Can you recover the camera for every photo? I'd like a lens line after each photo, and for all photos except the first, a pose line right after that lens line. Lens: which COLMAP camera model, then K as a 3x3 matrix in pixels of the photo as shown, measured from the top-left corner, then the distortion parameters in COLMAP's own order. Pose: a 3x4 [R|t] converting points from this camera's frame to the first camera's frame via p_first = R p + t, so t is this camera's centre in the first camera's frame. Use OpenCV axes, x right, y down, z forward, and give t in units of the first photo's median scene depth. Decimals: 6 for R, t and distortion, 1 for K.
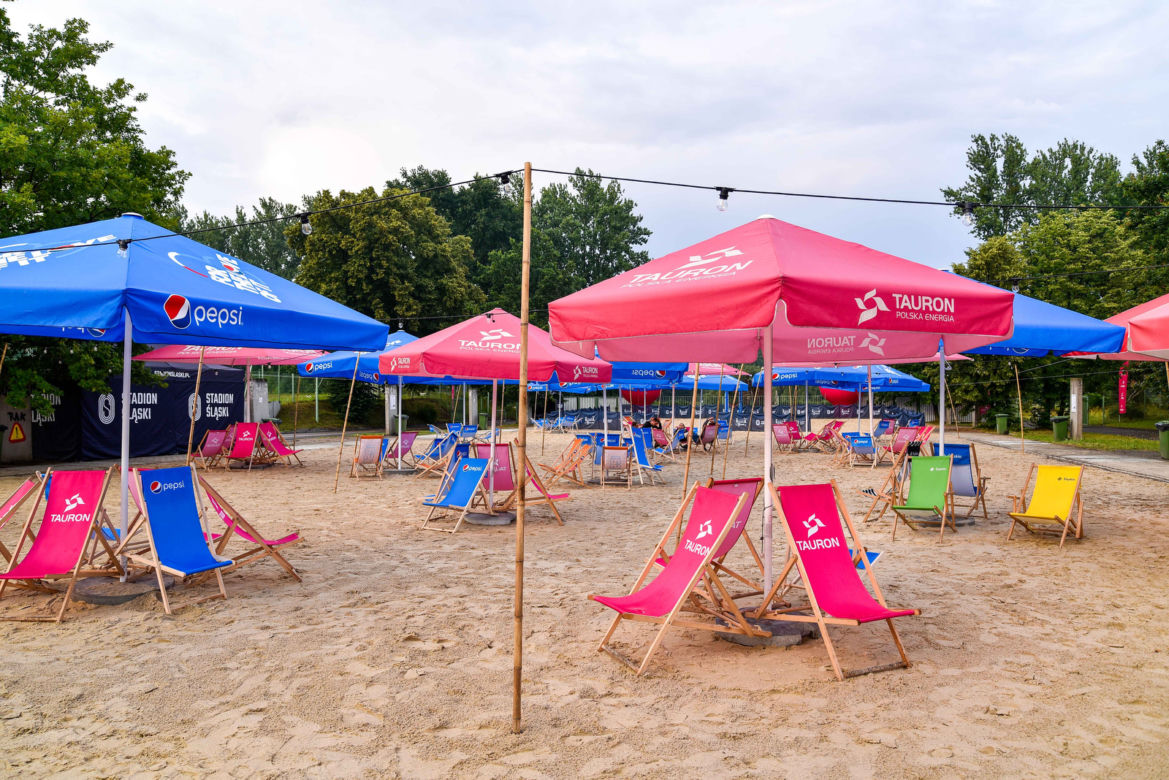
lens RADIAL K [[789.2, 0, 581.8], [0, 789.2, 392.1], [0, 0, 1]] dist [-0.119436, 0.089972]
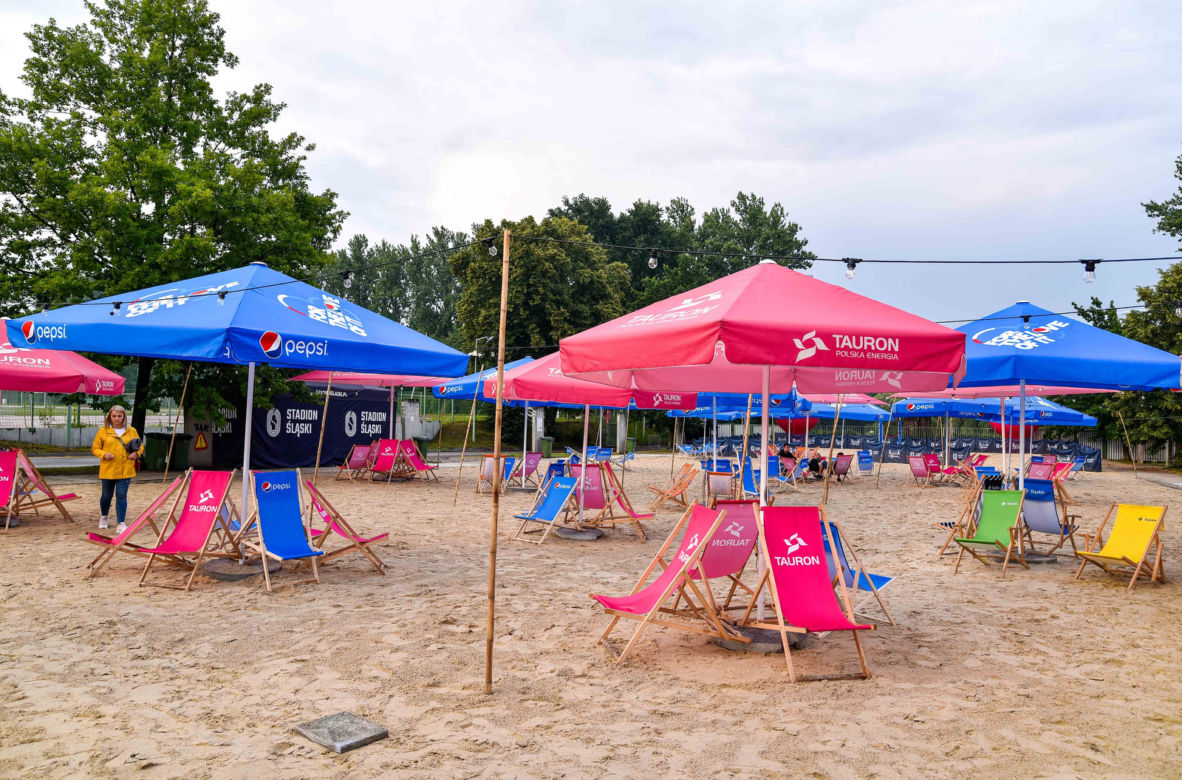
lens RADIAL K [[798.3, 0, 591.0], [0, 798.3, 390.0], [0, 0, 1]] dist [-0.121150, 0.094179]
pose [[0.980297, 0.016639, -0.196829, 0.033364], [-0.023410, 0.999210, -0.032124, -0.000275], [0.196139, 0.036098, 0.979911, -0.021249]]
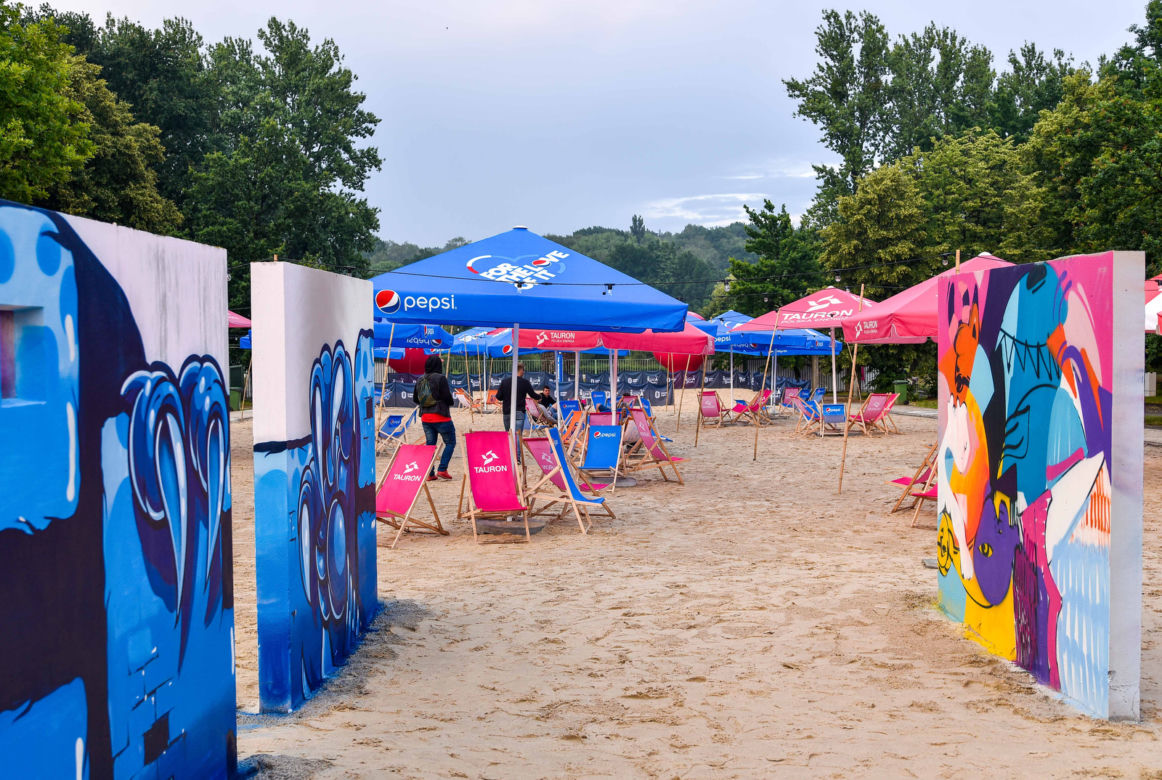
lens RADIAL K [[1199.2, 0, 581.0], [0, 1199.2, 390.0], [0, 0, 1]] dist [-0.033169, 0.019045]
pose [[0.954436, -0.015841, 0.297994, -0.195032], [0.006628, 0.999469, 0.031901, -0.005198], [-0.298341, -0.028472, 0.954035, -0.161764]]
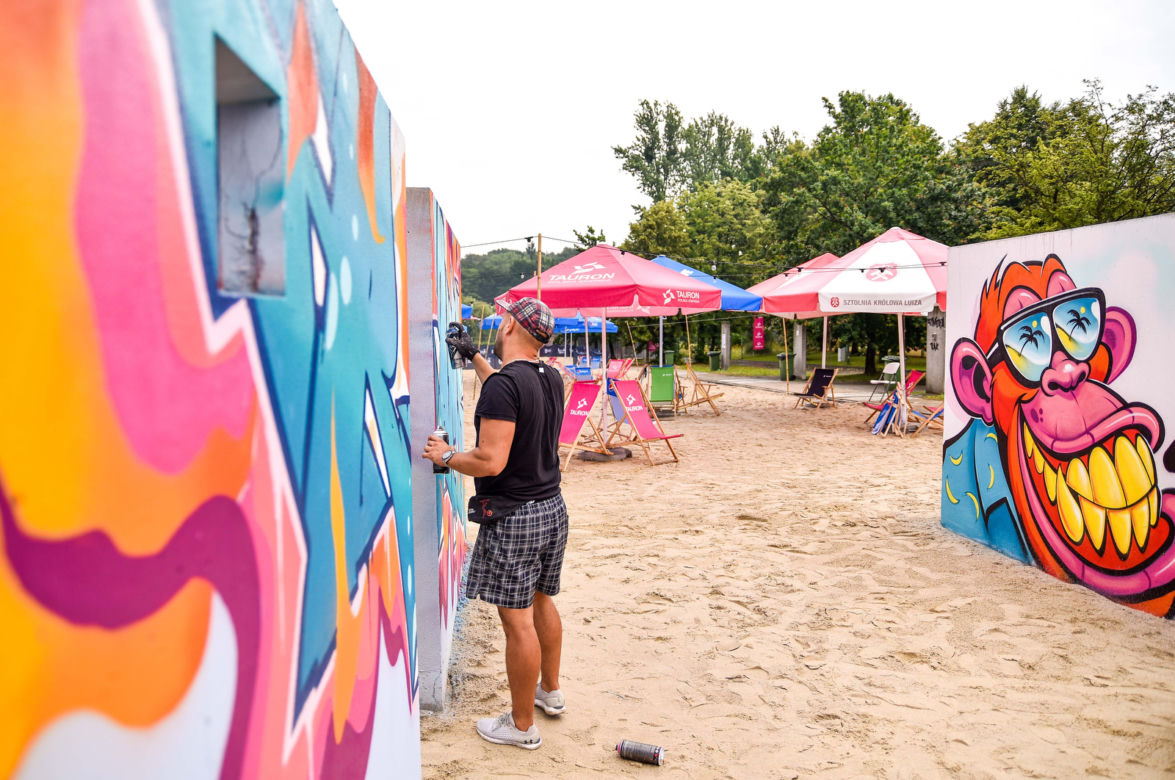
lens RADIAL K [[815.0, 0, 582.3], [0, 815.0, 387.6], [0, 0, 1]] dist [-0.123510, 0.117851]
pose [[0.917182, -0.034034, 0.397013, -0.095409], [0.008190, 0.997745, 0.066611, -0.000506], [-0.398385, -0.057843, 0.915392, -0.128834]]
